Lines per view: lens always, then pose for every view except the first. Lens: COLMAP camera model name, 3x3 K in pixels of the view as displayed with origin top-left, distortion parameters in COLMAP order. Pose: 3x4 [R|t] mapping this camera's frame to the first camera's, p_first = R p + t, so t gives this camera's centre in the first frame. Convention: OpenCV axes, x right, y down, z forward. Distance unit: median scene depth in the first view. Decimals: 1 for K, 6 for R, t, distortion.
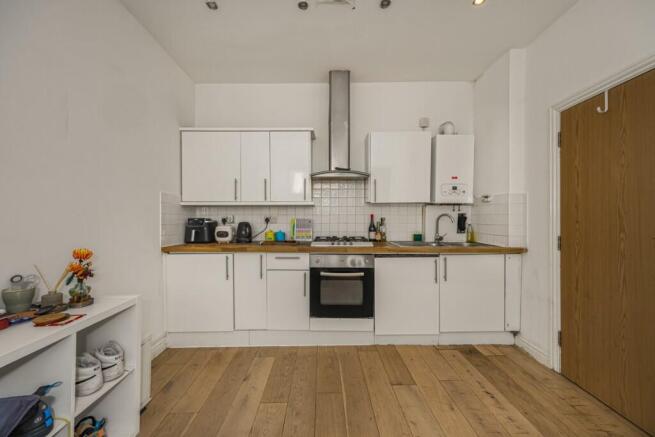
lens RADIAL K [[248.2, 0, 327.5], [0, 248.2, 218.5], [0, 0, 1]] dist [0.002176, 0.000112]
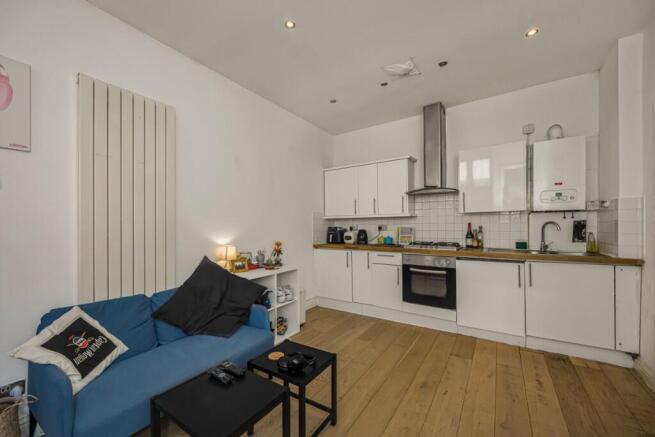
lens RADIAL K [[260.9, 0, 327.2], [0, 260.9, 227.1], [0, 0, 1]] dist [-0.000091, -0.000101]
pose [[0.827192, -0.003474, -0.561908, 0.361897], [0.005604, 0.999982, 0.002068, -0.004297], [0.561891, -0.004860, 0.827197, -0.361315]]
